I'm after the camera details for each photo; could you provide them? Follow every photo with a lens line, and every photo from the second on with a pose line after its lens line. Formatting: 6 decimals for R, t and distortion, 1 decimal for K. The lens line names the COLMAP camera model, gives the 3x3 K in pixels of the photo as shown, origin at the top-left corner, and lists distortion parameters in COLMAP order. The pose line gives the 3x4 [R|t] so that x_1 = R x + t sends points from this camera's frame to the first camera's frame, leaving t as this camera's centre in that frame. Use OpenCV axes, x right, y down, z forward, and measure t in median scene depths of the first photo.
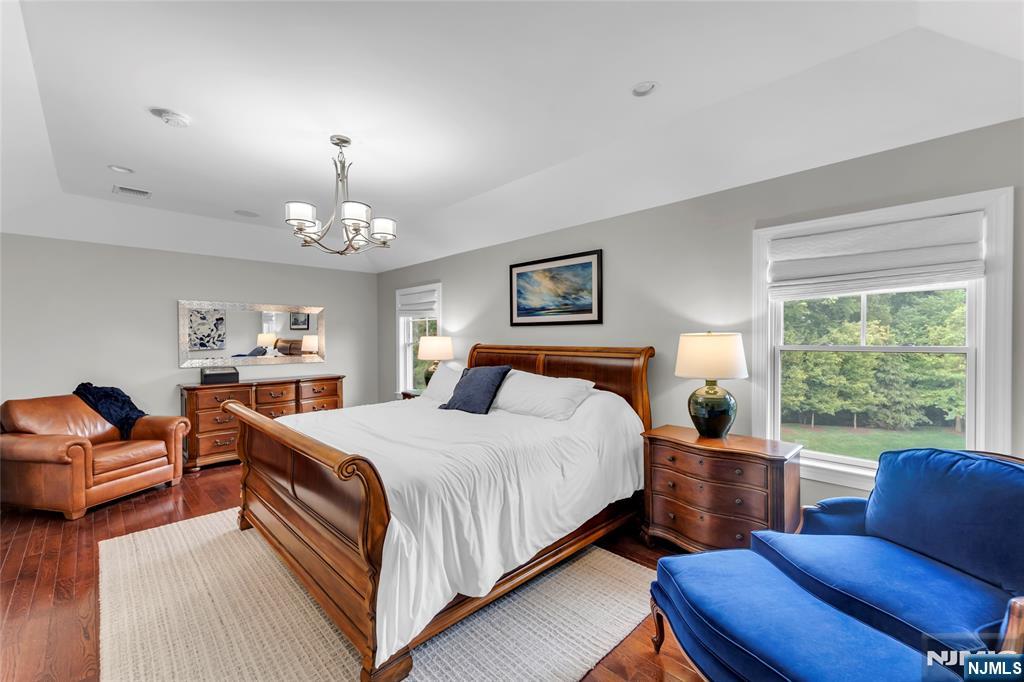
lens RADIAL K [[419.1, 0, 512.3], [0, 419.1, 338.7], [0, 0, 1]] dist [-0.003234, -0.000704]
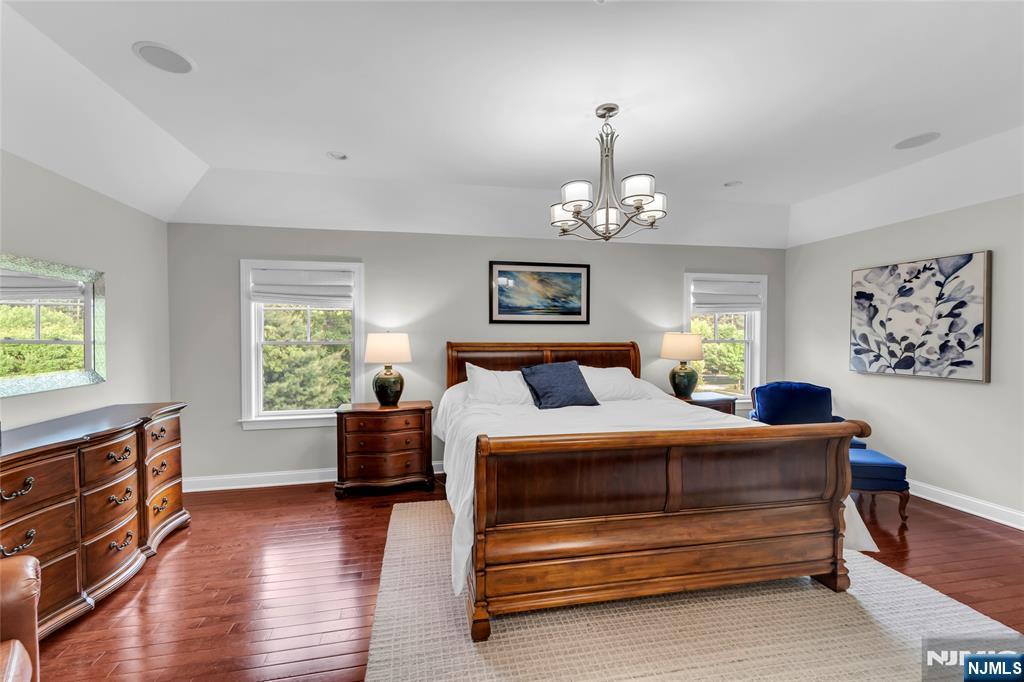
lens RADIAL K [[419.1, 0, 512.7], [0, 419.1, 337.2], [0, 0, 1]] dist [-0.003234, -0.000704]
pose [[0.547310, -0.001011, 0.836929, -0.881931], [-0.000238, 0.999999, 0.001363, 0.001582], [-0.836930, -0.000945, 0.547310, 0.463931]]
